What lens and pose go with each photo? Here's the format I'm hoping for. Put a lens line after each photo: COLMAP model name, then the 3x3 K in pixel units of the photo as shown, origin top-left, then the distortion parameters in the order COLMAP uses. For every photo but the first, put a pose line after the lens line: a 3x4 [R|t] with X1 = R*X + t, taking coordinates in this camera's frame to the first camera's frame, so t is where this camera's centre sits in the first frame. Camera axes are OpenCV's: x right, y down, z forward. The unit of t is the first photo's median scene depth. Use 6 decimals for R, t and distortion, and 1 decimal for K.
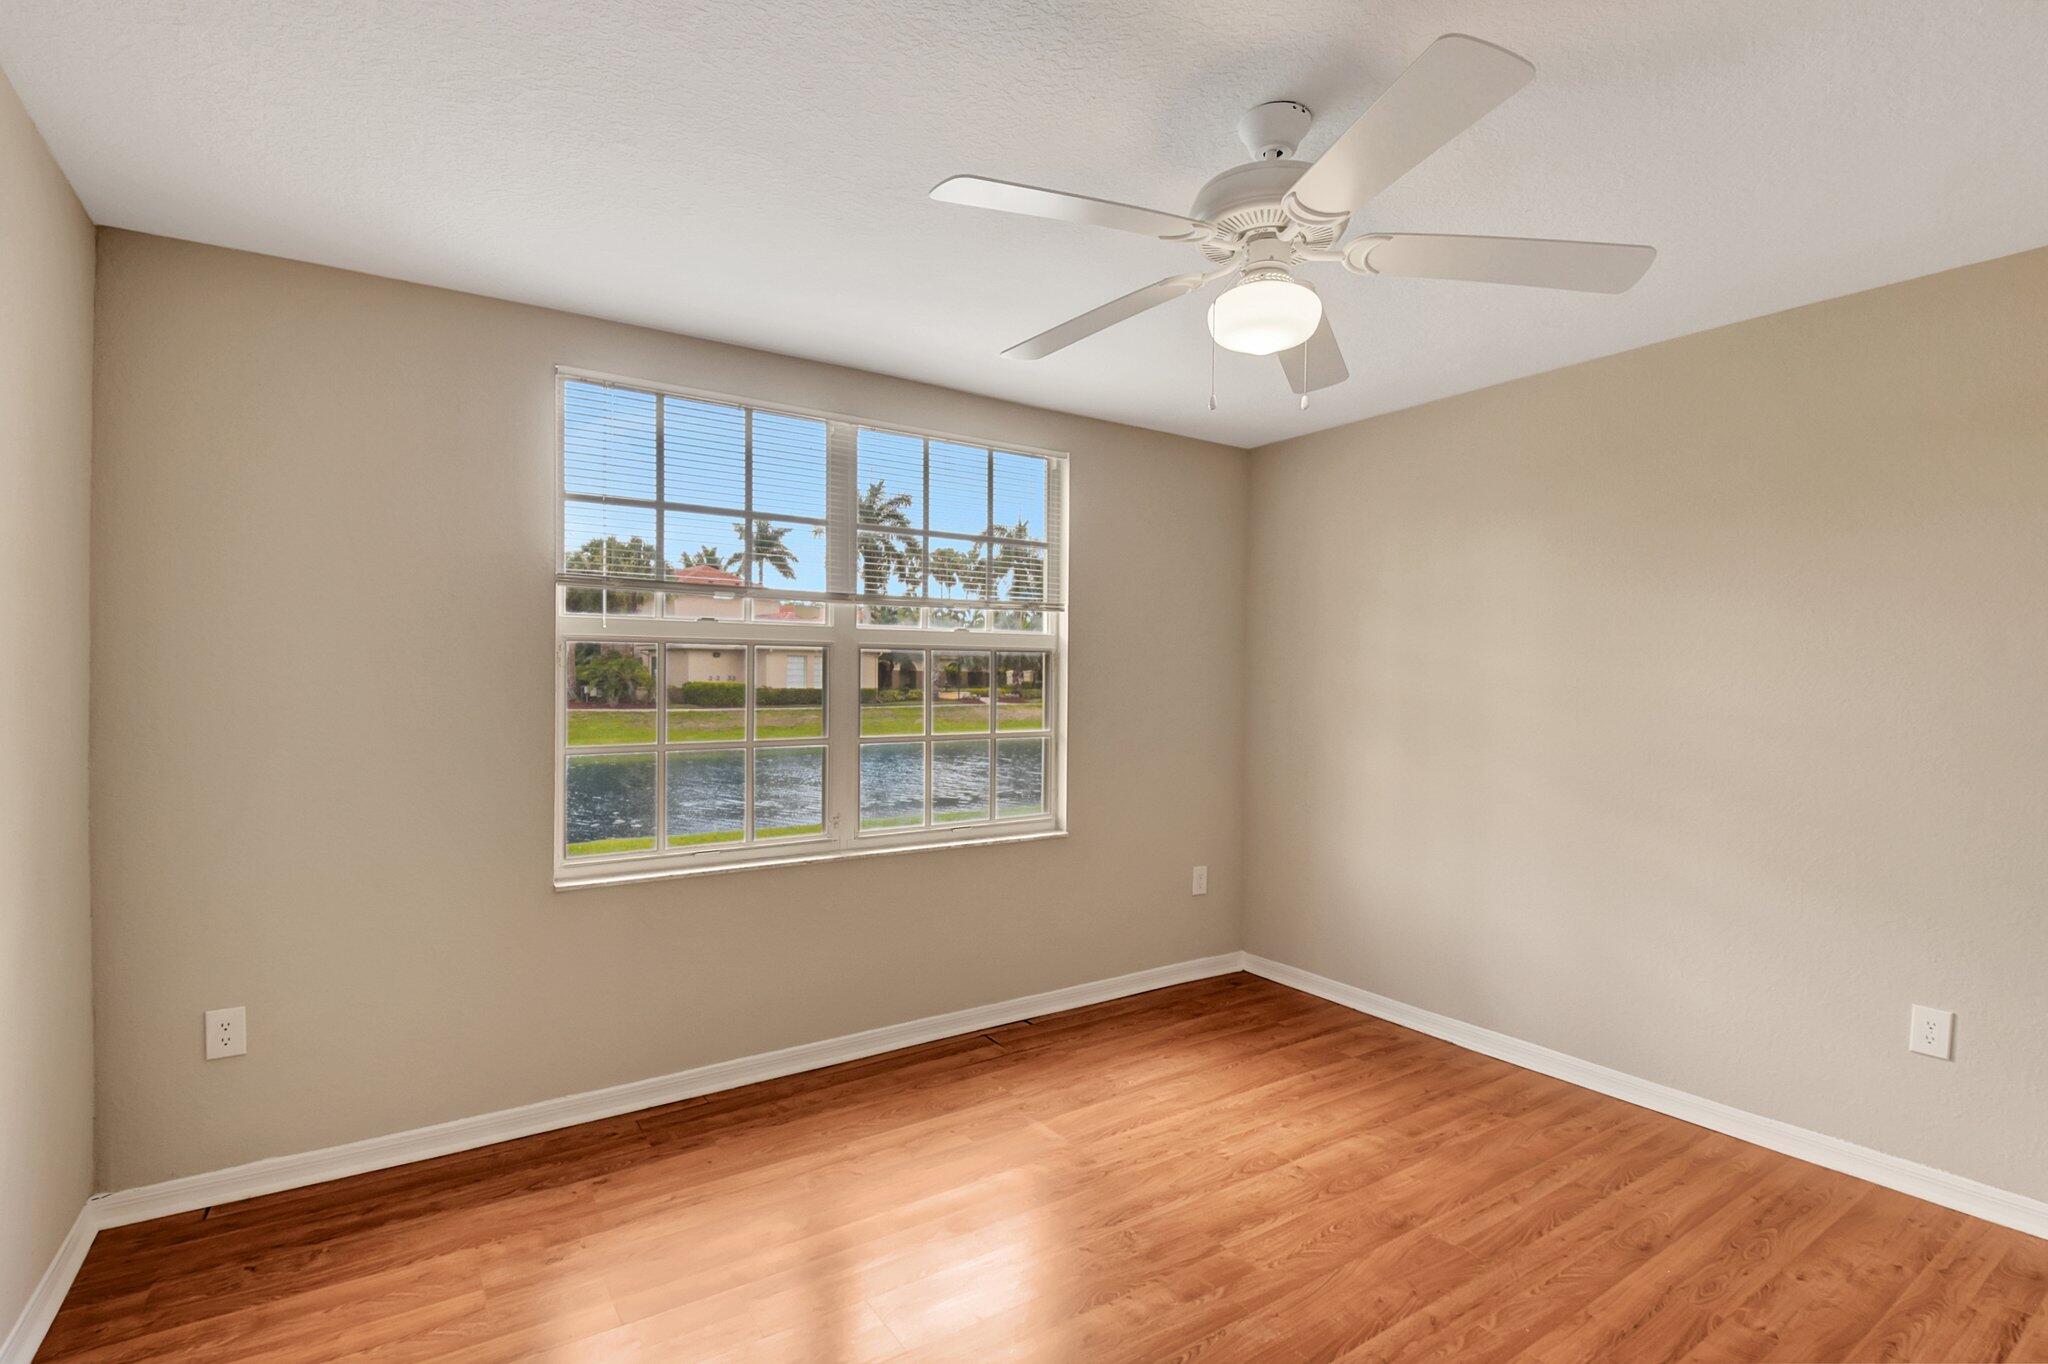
lens RADIAL K [[891.4, 0, 1032.4], [0, 891.4, 716.3], [0, 0, 1]] dist [0.002712, -0.011364]
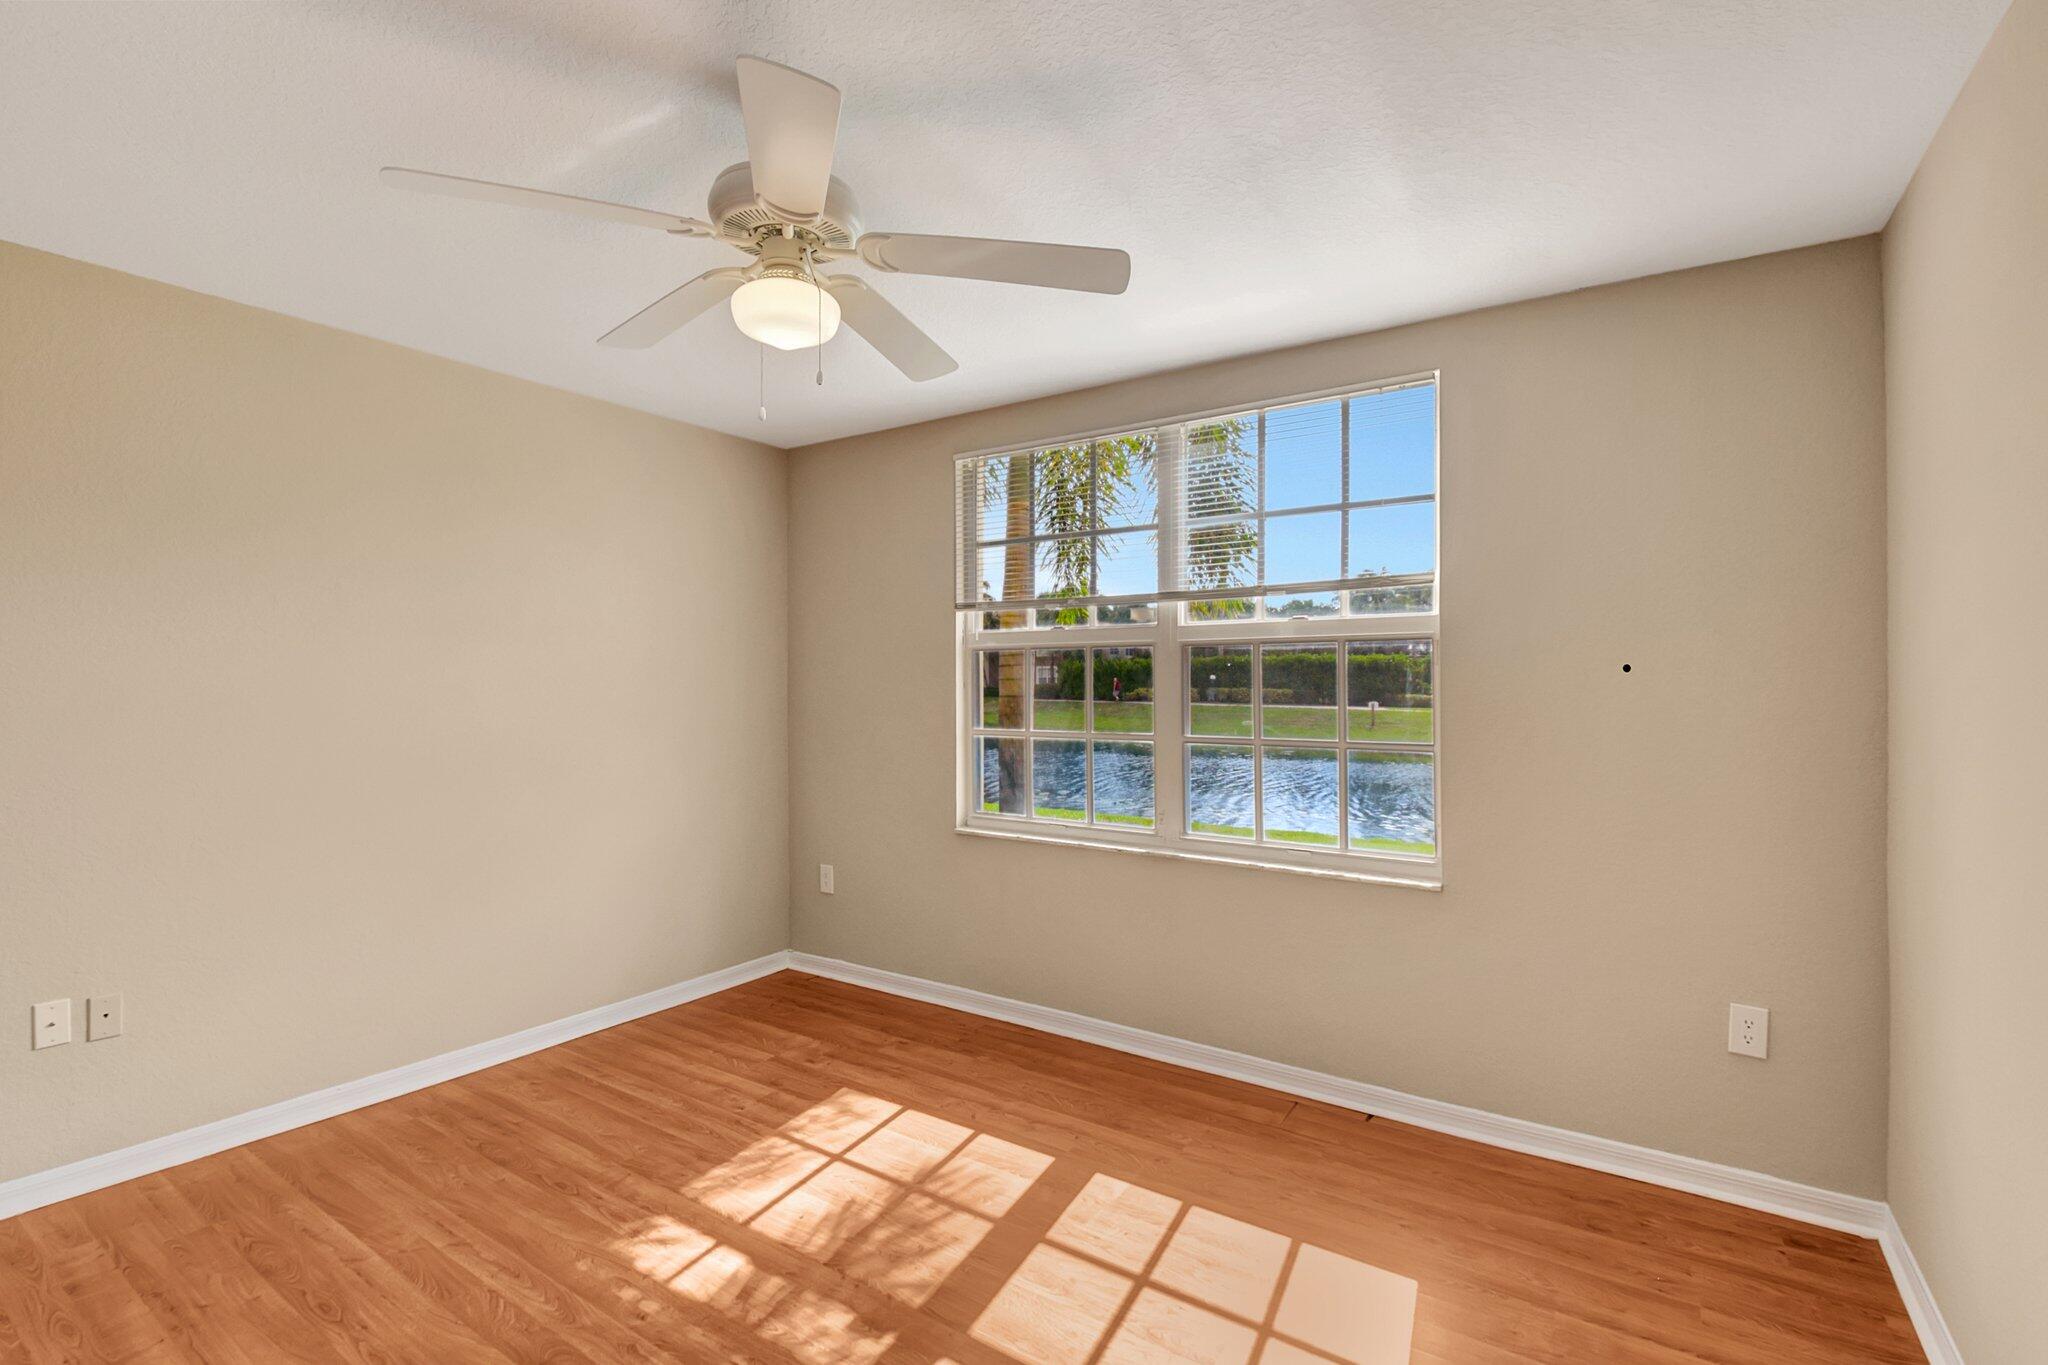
lens RADIAL K [[929.0, 0, 1024.0], [0, 929.0, 682.5], [0, 0, 1]] dist [0.001120, -0.011531]
pose [[0.400880, -0.001282, -0.916130, 0.797761], [-0.031760, 0.999378, -0.015296, -0.017407], [0.915580, 0.035228, 0.400590, 0.501867]]
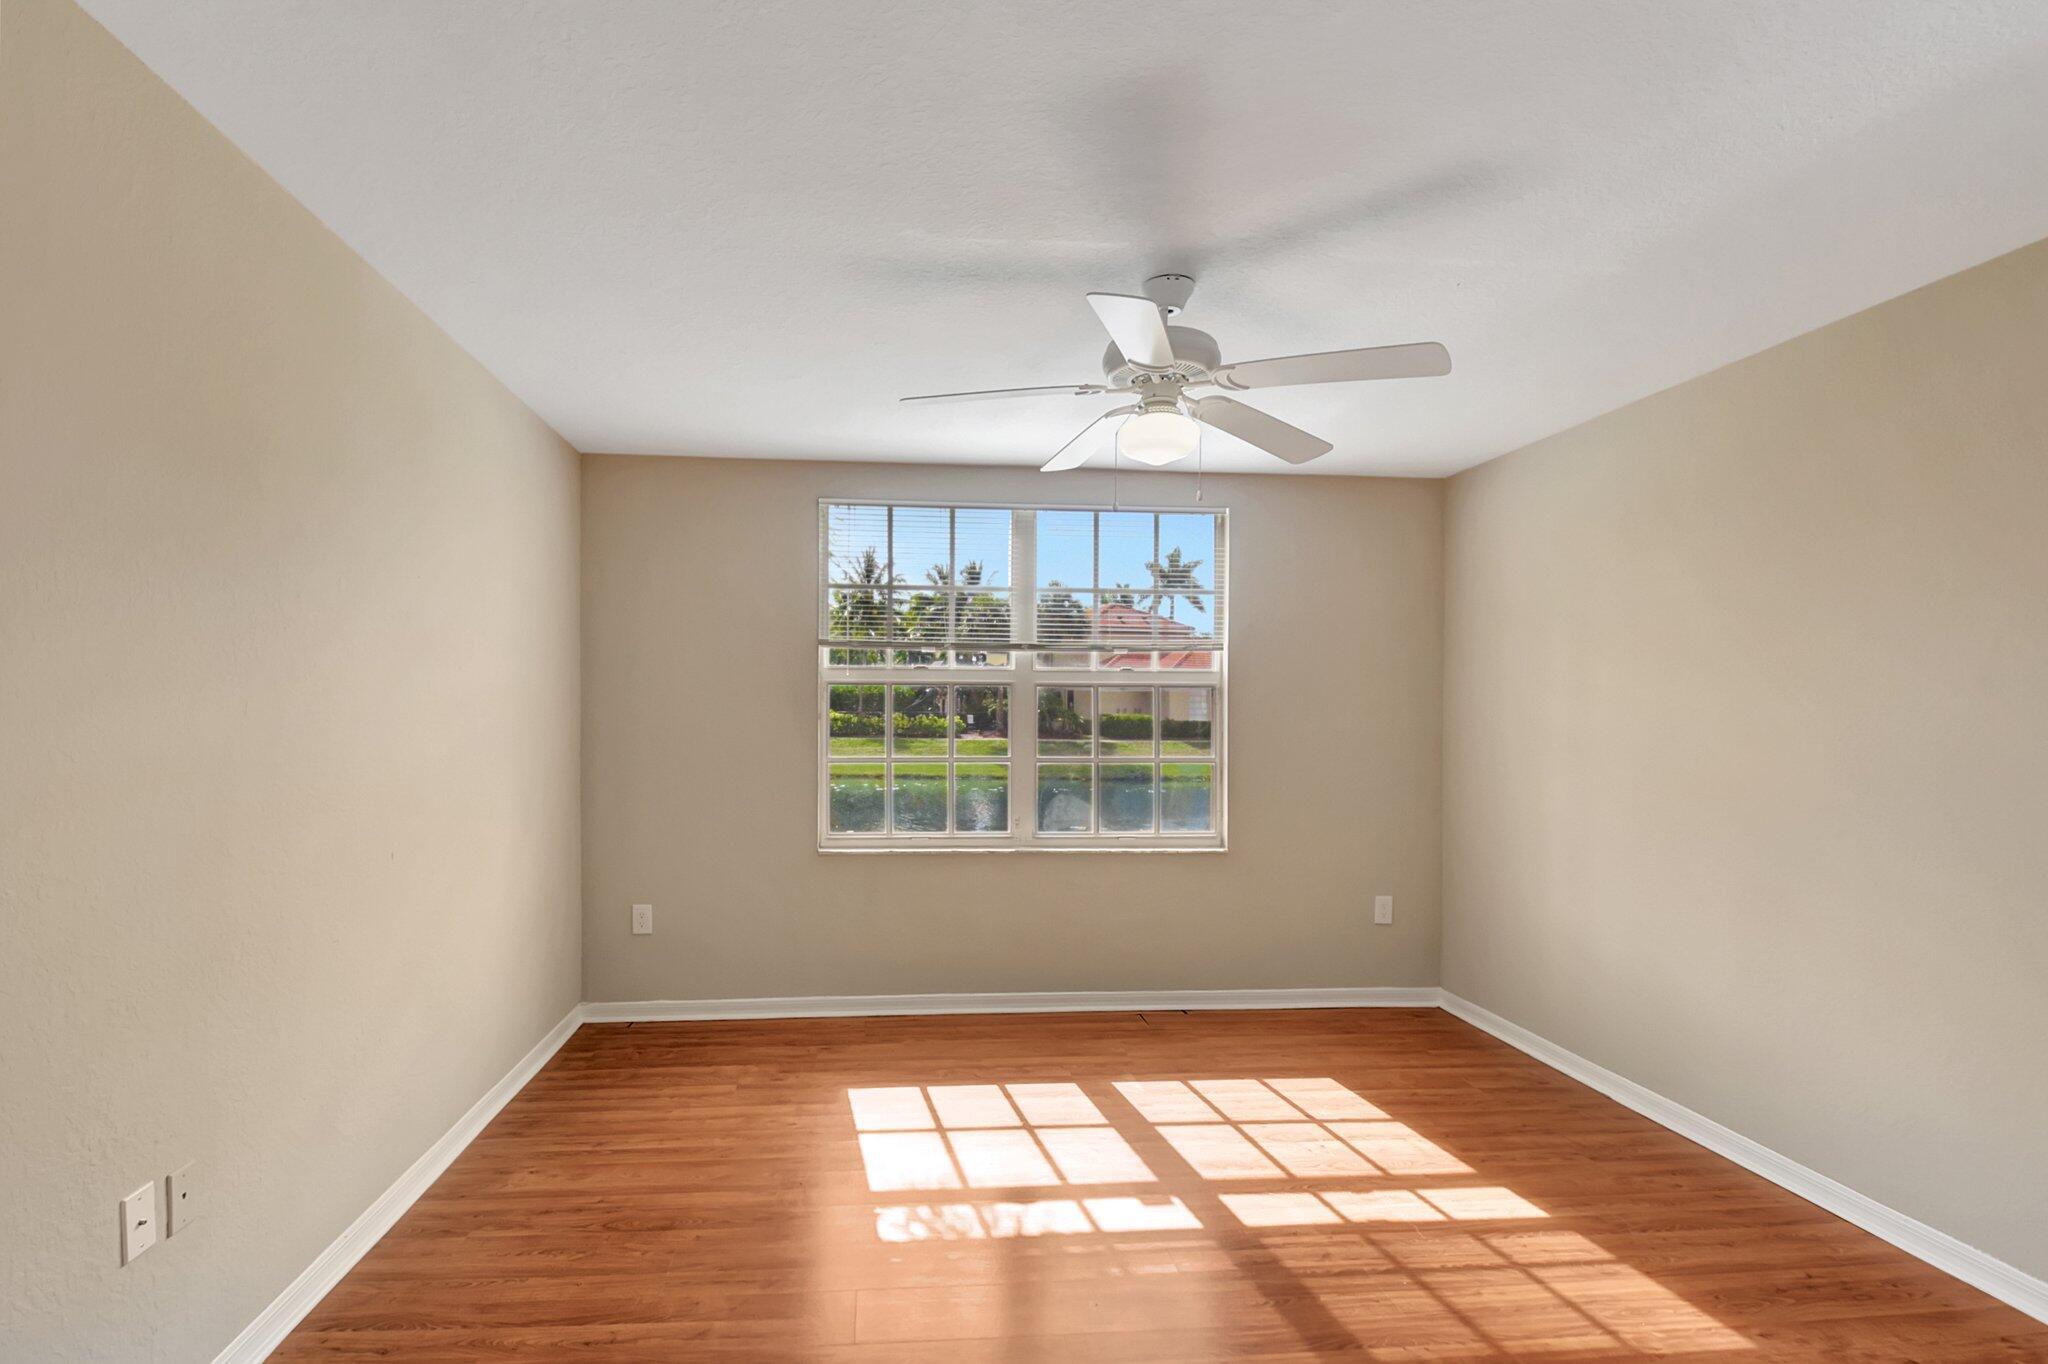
lens RADIAL K [[896.8, 0, 984.6], [0, 896.8, 757.2], [0, 0, 1]] dist [-0.000881, -0.013851]
pose [[0.882327, 0.024623, -0.469993, 0.387951], [-0.020900, 0.999695, 0.013138, 0.009585], [0.470173, -0.001769, 0.882572, -0.171135]]
